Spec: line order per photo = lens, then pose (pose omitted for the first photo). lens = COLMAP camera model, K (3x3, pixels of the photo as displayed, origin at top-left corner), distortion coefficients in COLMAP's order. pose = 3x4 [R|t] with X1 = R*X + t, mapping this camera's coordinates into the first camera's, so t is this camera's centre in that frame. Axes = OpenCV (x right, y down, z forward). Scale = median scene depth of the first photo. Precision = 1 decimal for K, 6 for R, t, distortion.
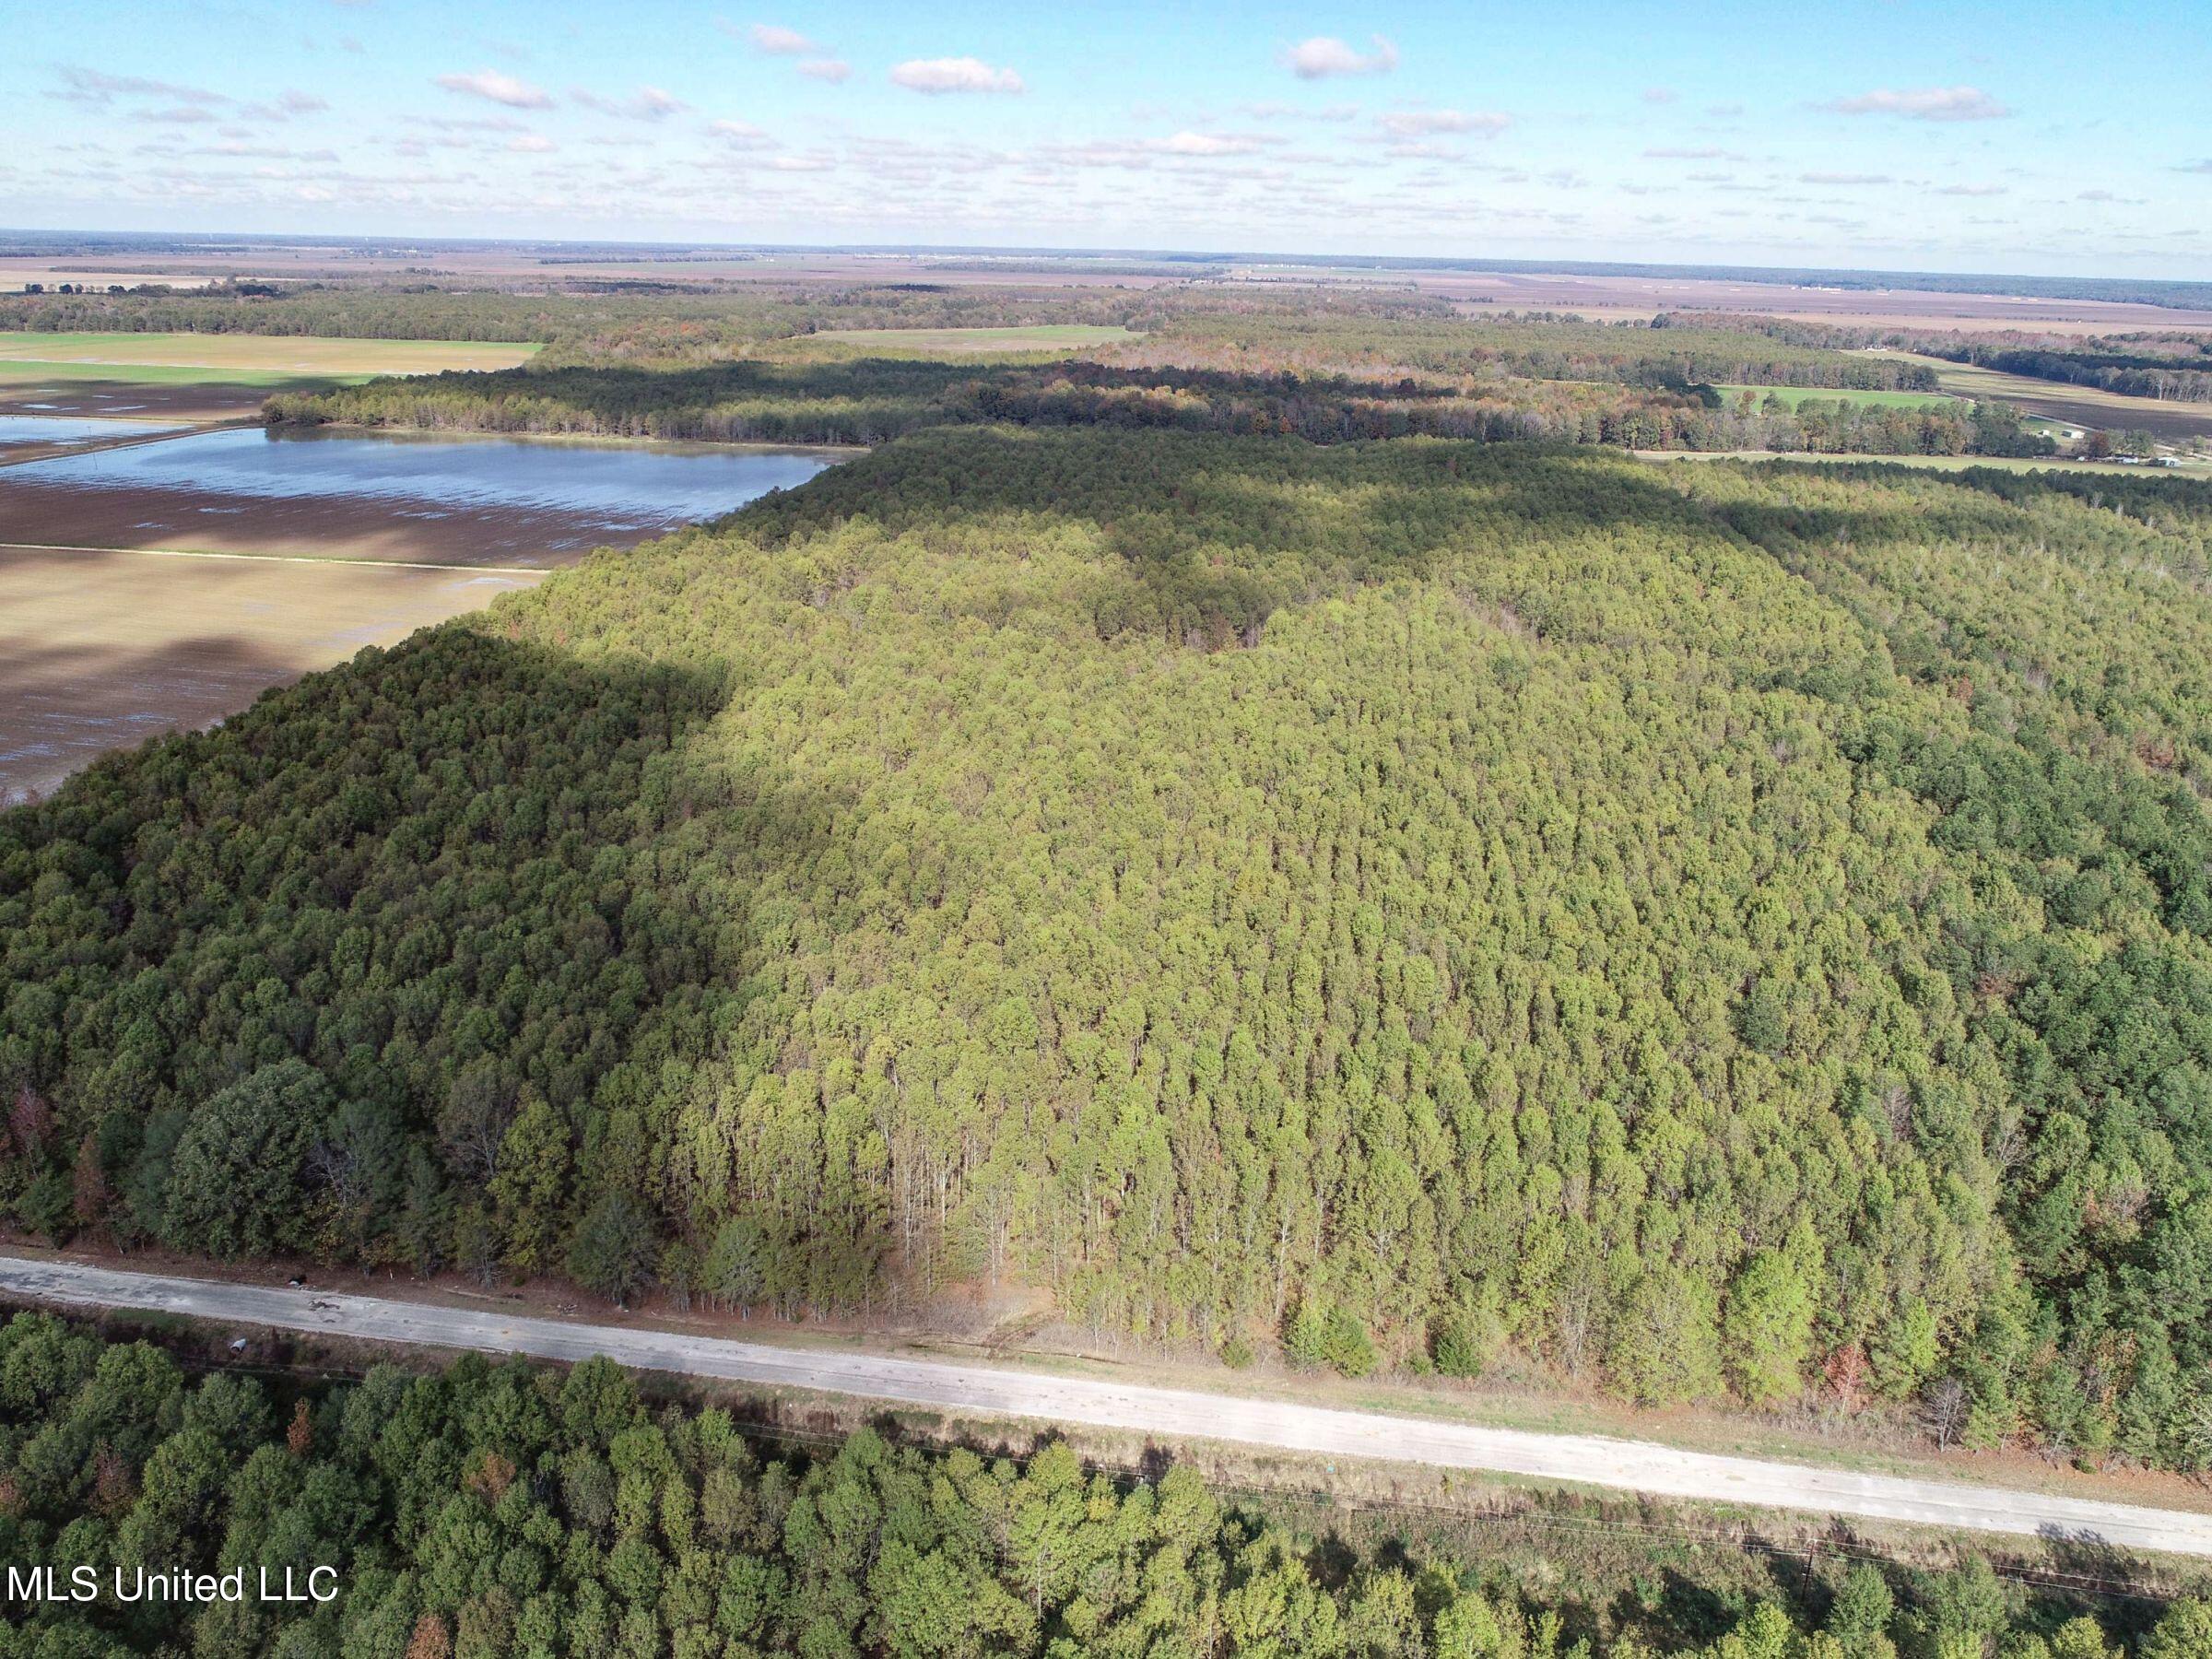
lens RADIAL K [[1671.2, 0, 1106.0], [0, 1671.2, 829.5], [0, 0, 1]] dist [-0.009369, -0.006021]
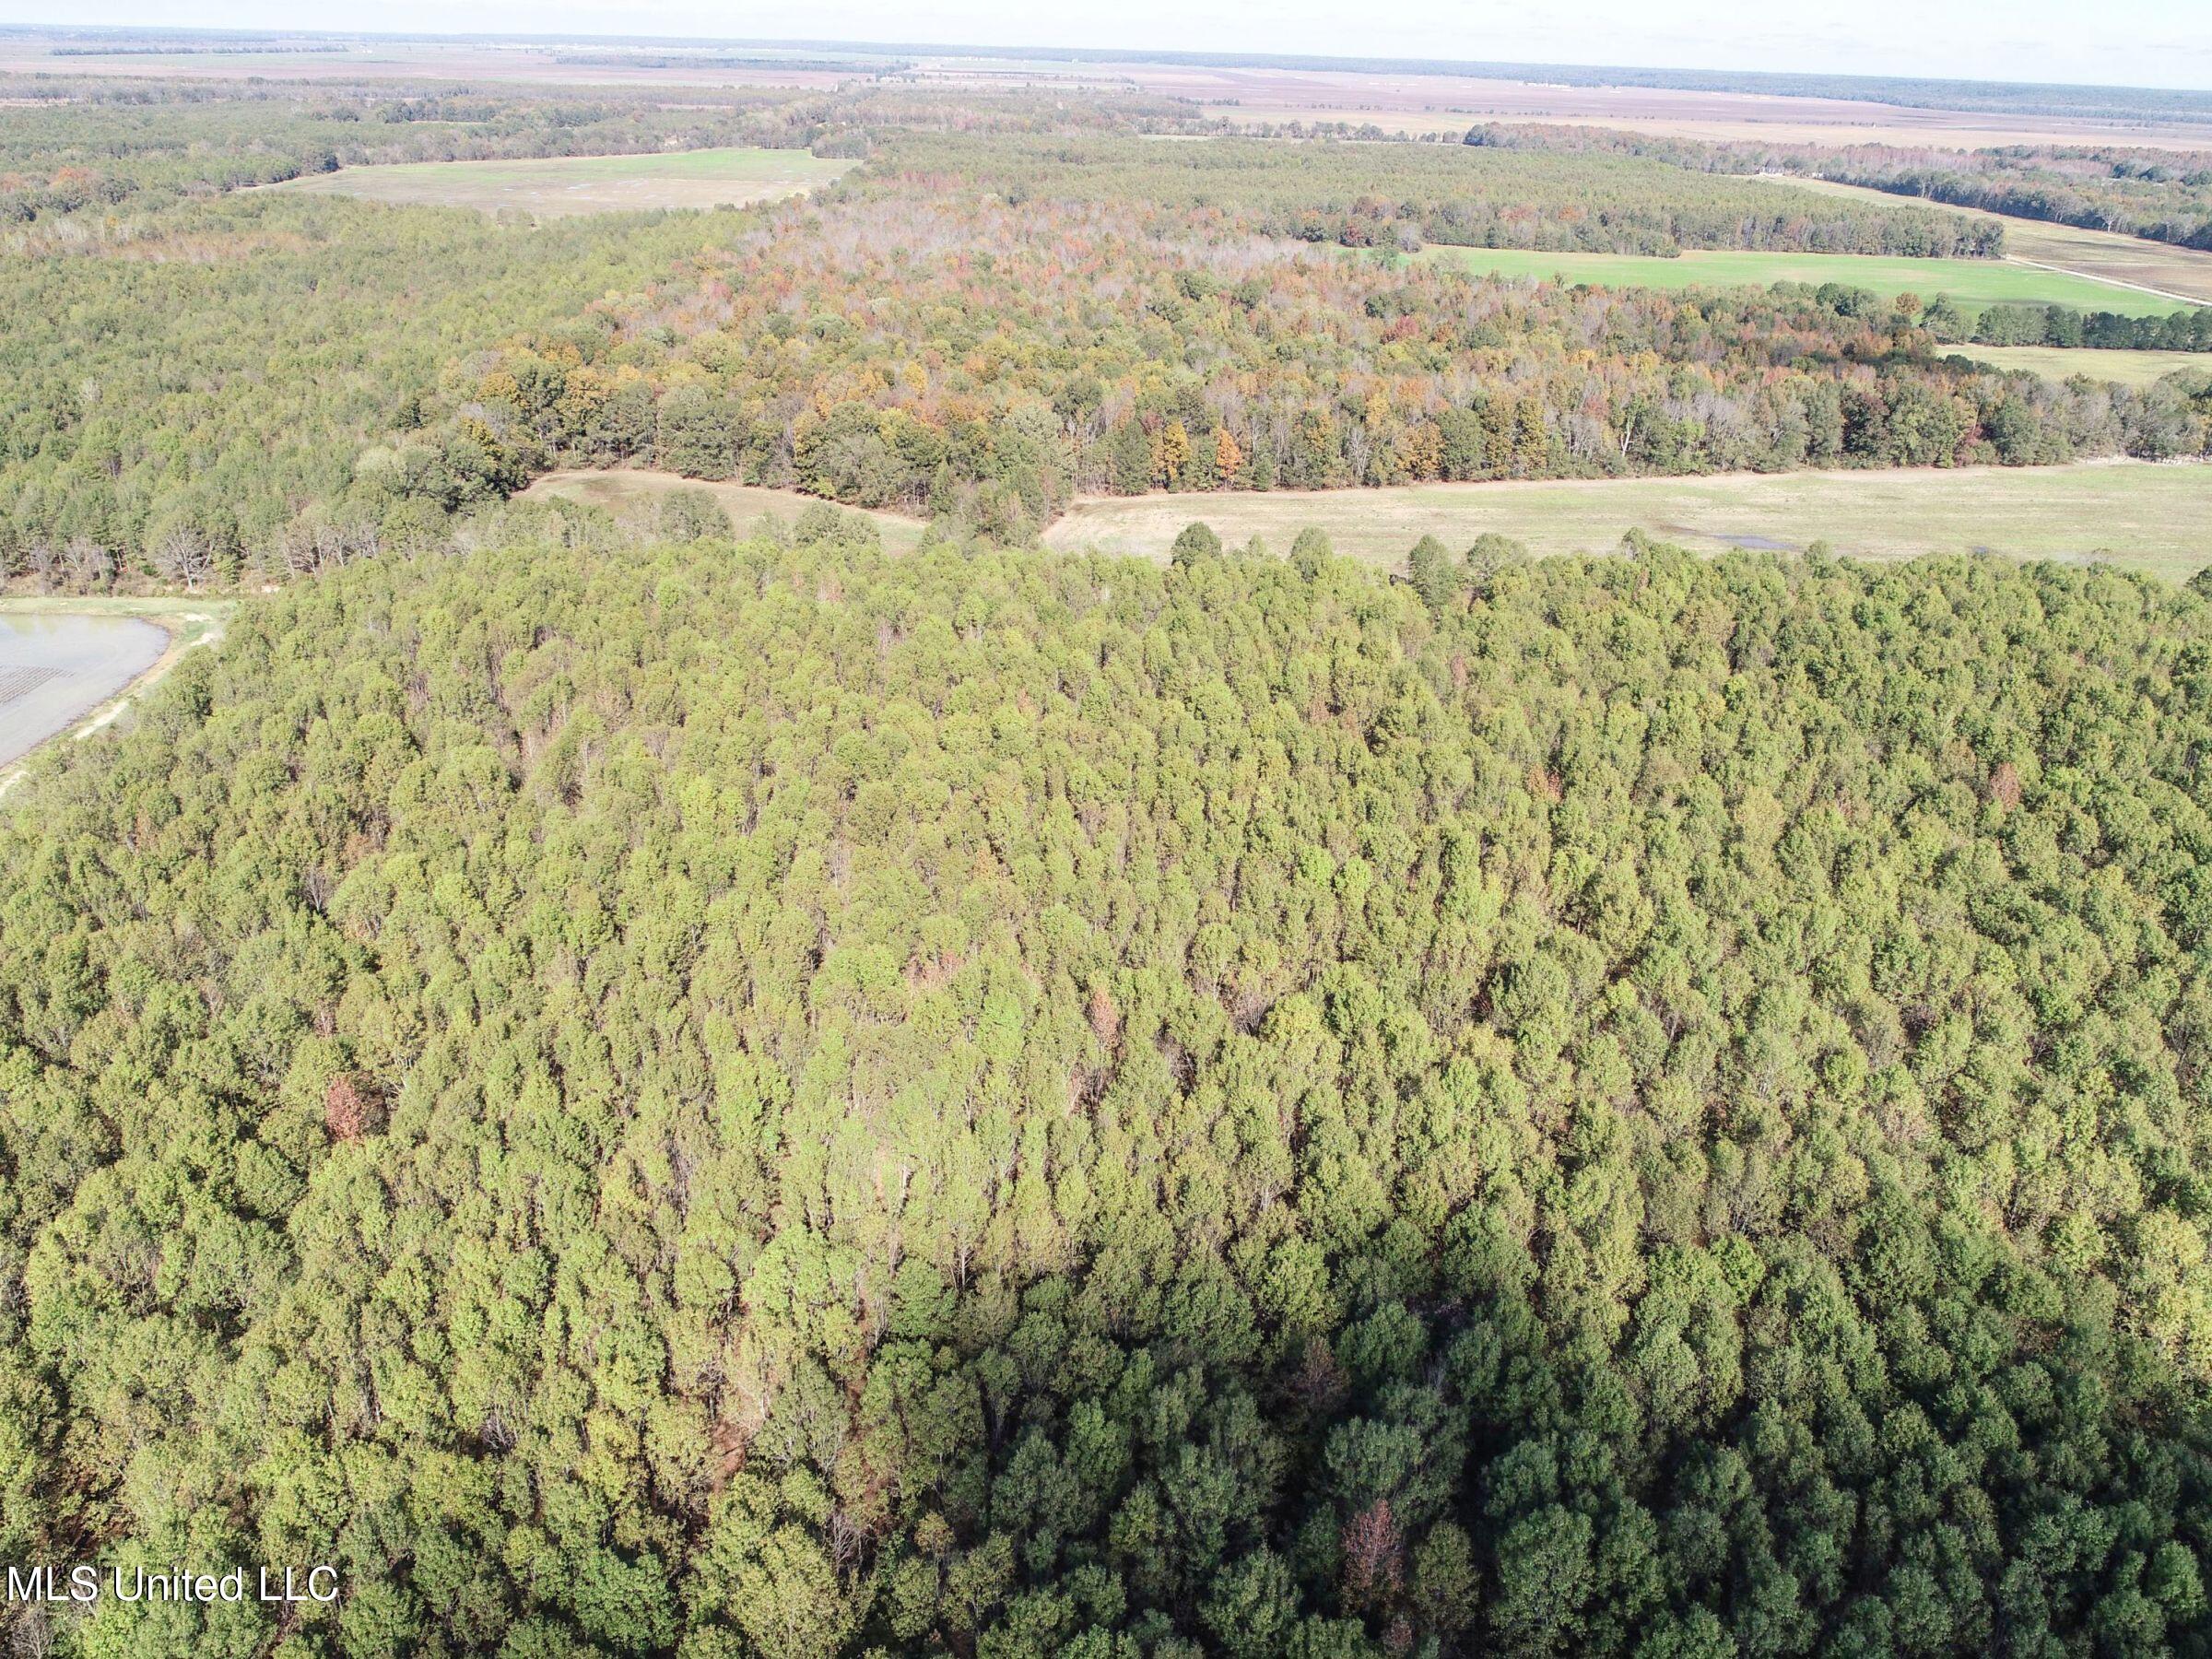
lens RADIAL K [[1671.2, 0, 1106.0], [0, 1671.2, 829.5], [0, 0, 1]] dist [-0.009369, -0.006021]
pose [[0.983882, -0.072561, 0.163433, -0.001983], [0.054529, 0.992184, 0.112241, -0.069042], [-0.170300, -0.101521, 0.980149, 0.199023]]
